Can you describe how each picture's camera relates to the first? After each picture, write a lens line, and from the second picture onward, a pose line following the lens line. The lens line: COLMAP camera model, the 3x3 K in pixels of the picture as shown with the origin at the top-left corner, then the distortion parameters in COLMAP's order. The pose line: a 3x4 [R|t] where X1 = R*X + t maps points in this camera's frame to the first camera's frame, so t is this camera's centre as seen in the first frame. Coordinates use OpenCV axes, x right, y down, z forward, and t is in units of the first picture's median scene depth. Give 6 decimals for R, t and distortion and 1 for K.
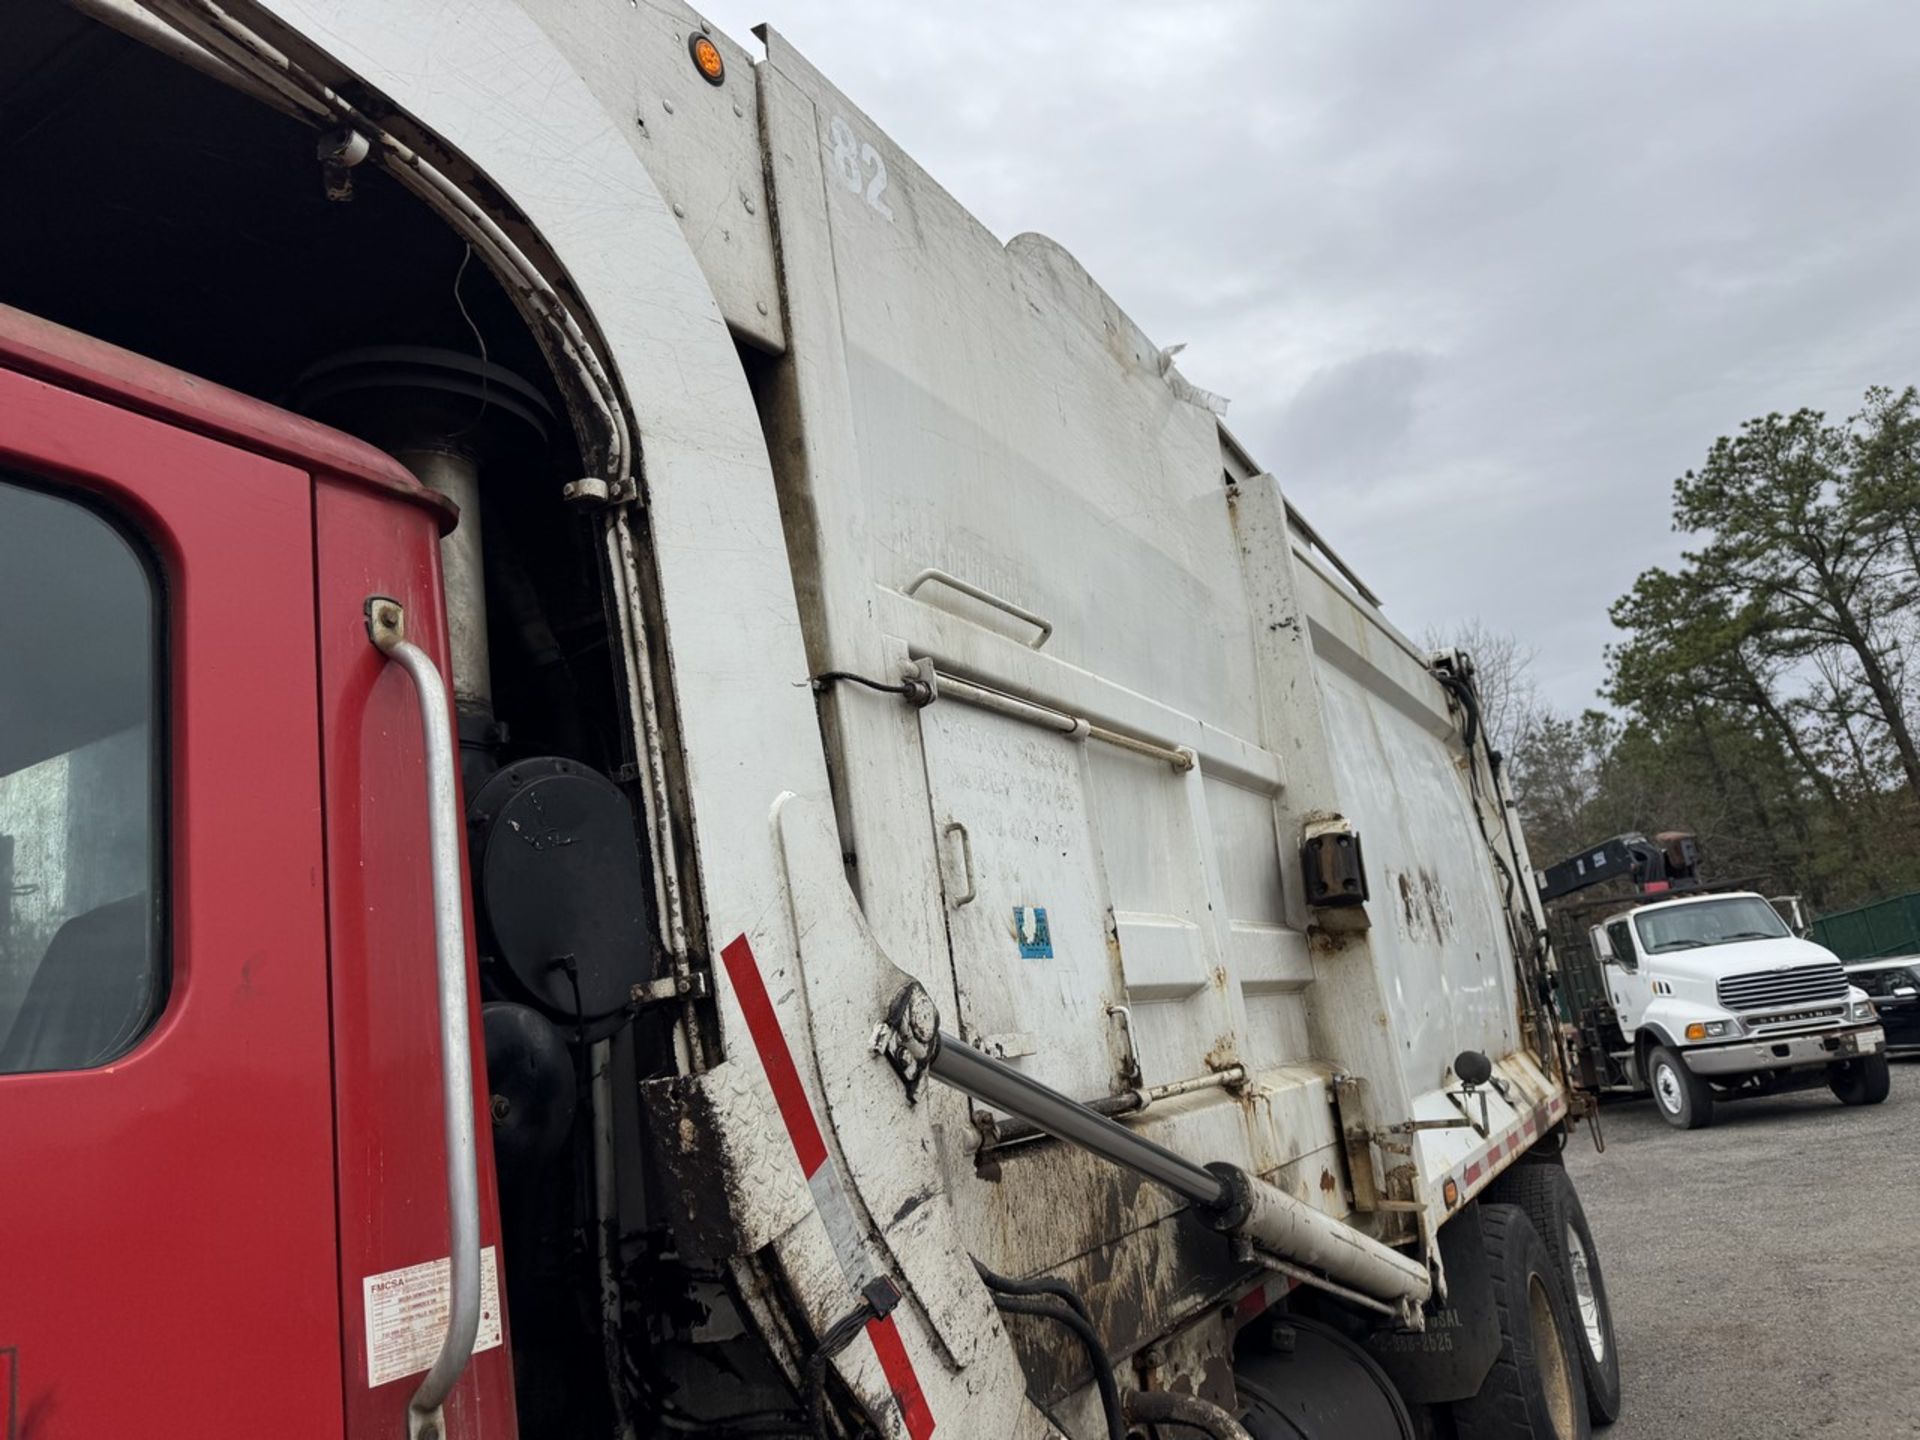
lens RADIAL K [[1331.9, 0, 964.0], [0, 1331.9, 715.4], [0, 0, 1]] dist [0.146742, -0.227890]
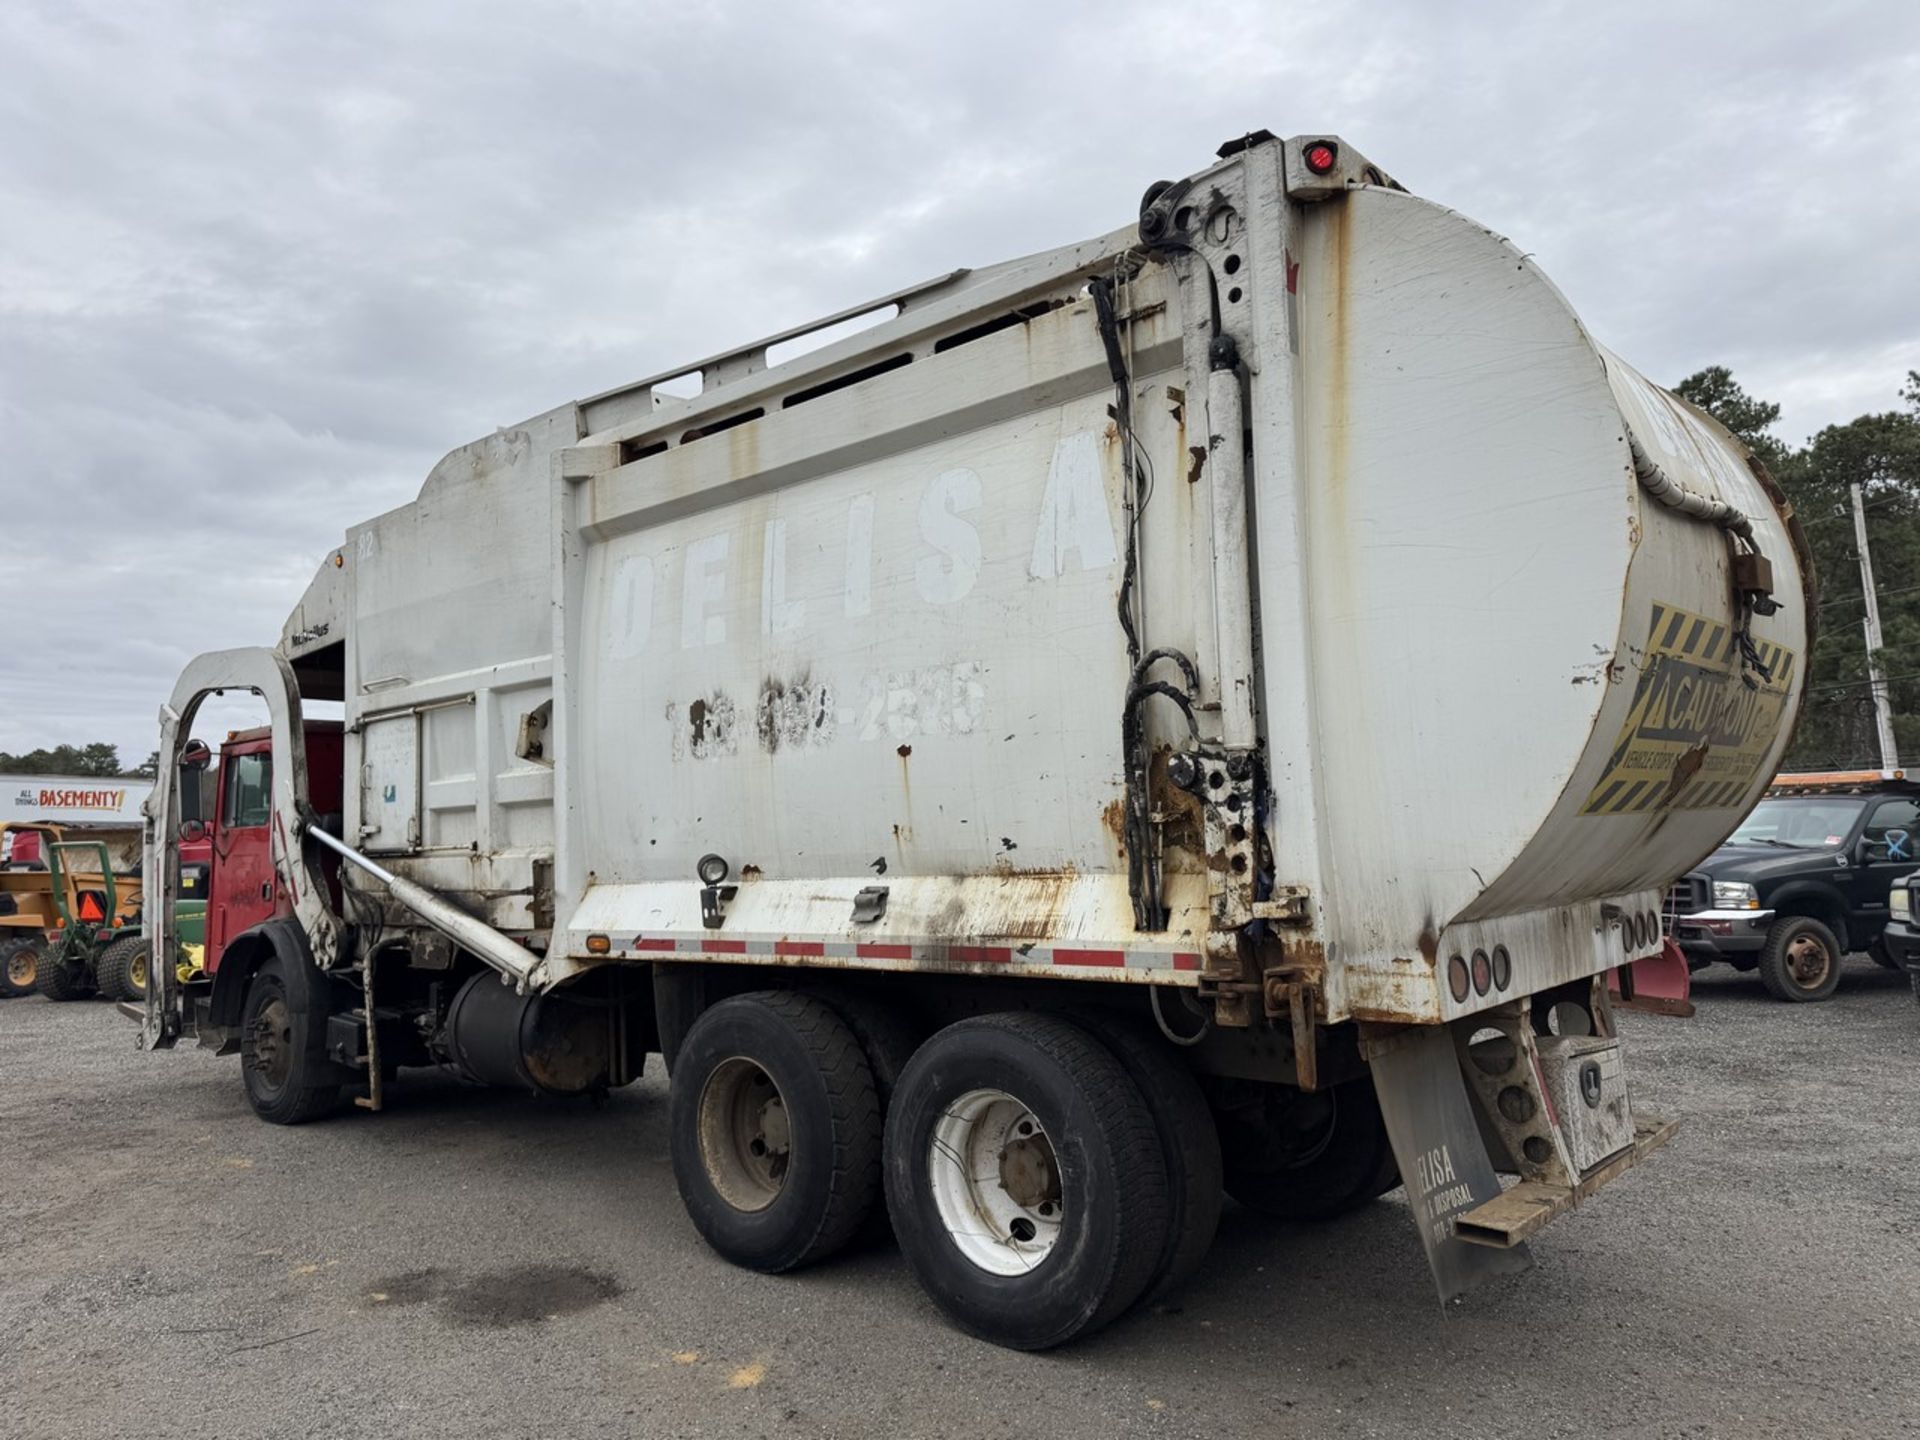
lens RADIAL K [[1345.7, 0, 933.1], [0, 1345.7, 722.8], [0, 0, 1]] dist [0.159715, -0.271380]
pose [[-0.212873, 0.058006, -0.975356, 0.491208], [0.306124, 0.951937, -0.010199, 0.072849], [0.927886, -0.300751, -0.220399, 0.501230]]
